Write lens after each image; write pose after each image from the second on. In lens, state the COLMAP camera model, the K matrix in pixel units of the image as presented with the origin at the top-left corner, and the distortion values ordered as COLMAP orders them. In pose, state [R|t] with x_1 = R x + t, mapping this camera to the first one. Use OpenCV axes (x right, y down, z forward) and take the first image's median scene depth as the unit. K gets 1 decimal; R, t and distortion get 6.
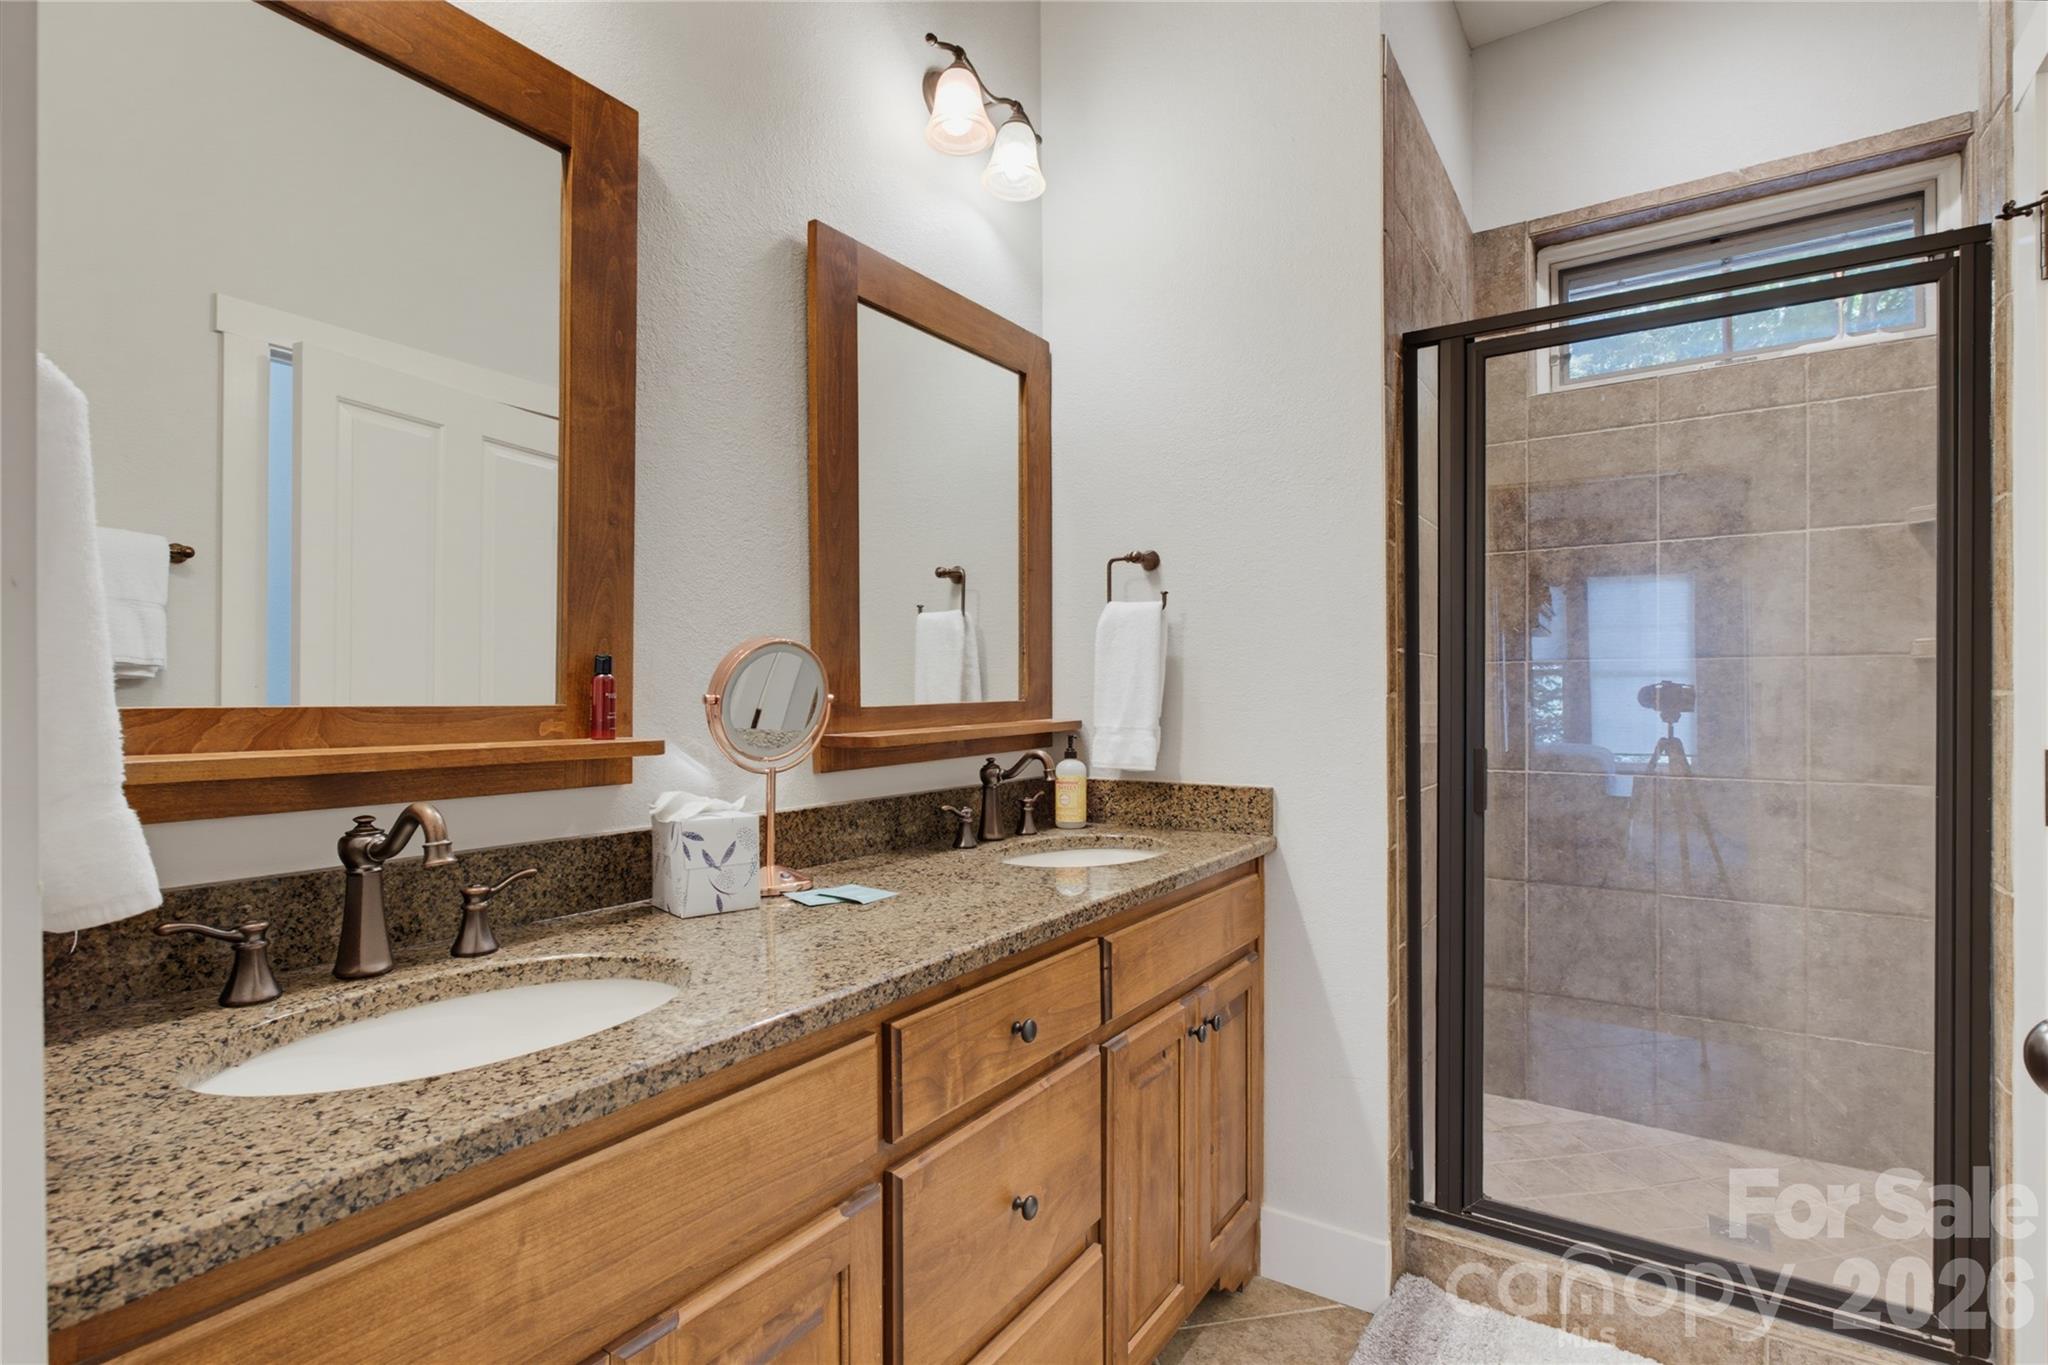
lens RADIAL K [[972.5, 0, 1024.5], [0, 972.5, 702.2], [0, 0, 1]] dist [-0.008803, 0.003609]
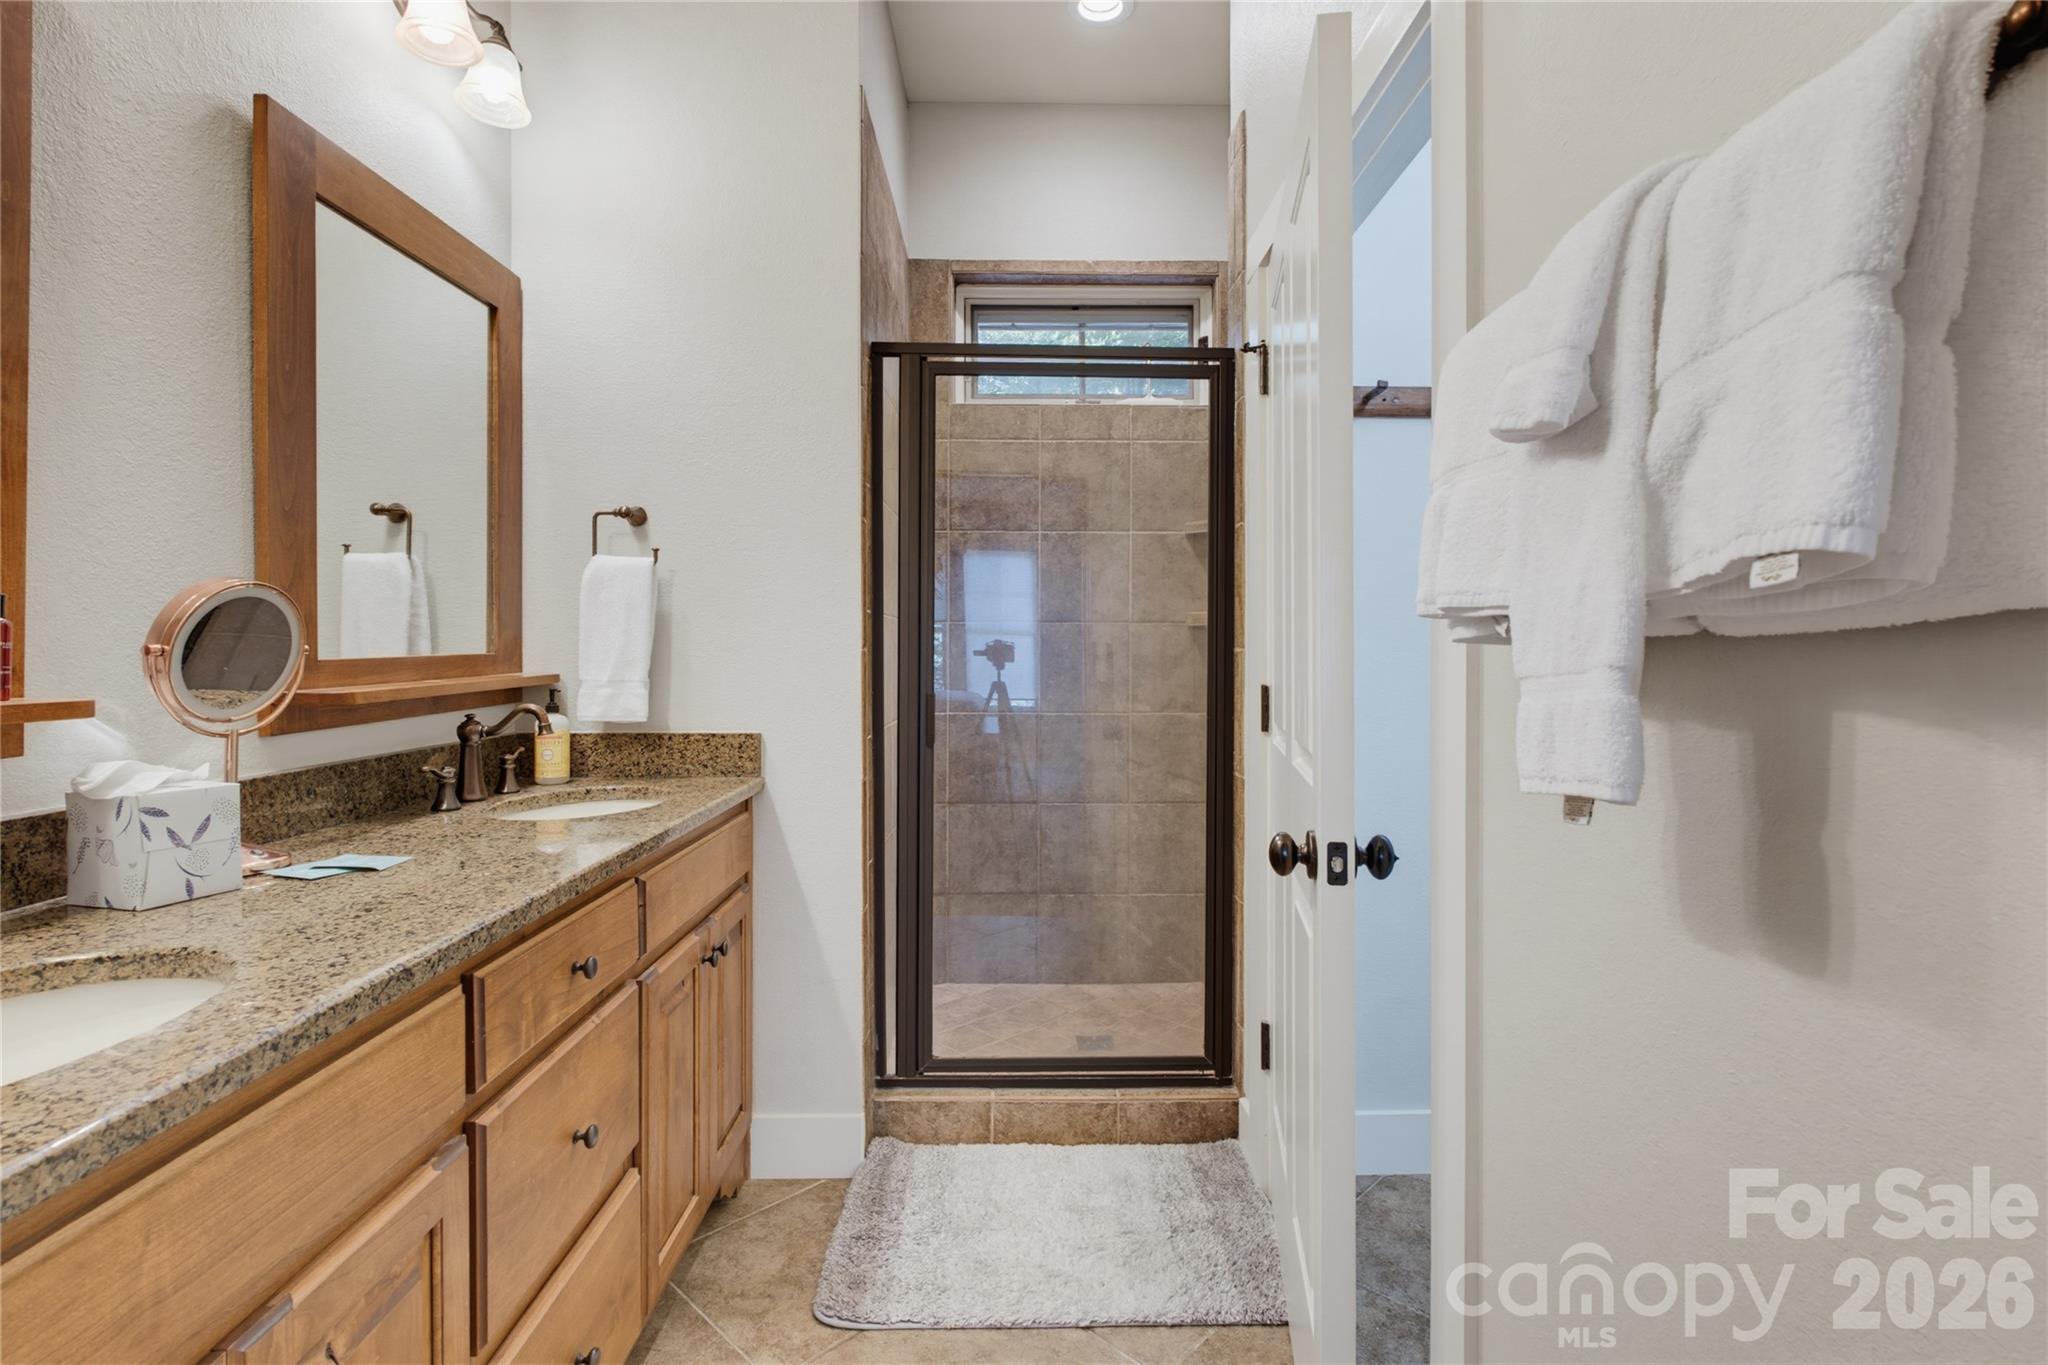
lens RADIAL K [[972.5, 0, 1016.8], [0, 972.5, 664.1], [0, 0, 1]] dist [-0.008803, 0.003609]
pose [[0.828594, -0.003886, 0.559837, -0.124858], [-0.000214, 0.999974, 0.007259, 0.002028], [-0.559850, -0.006135, 0.828571, -0.076552]]
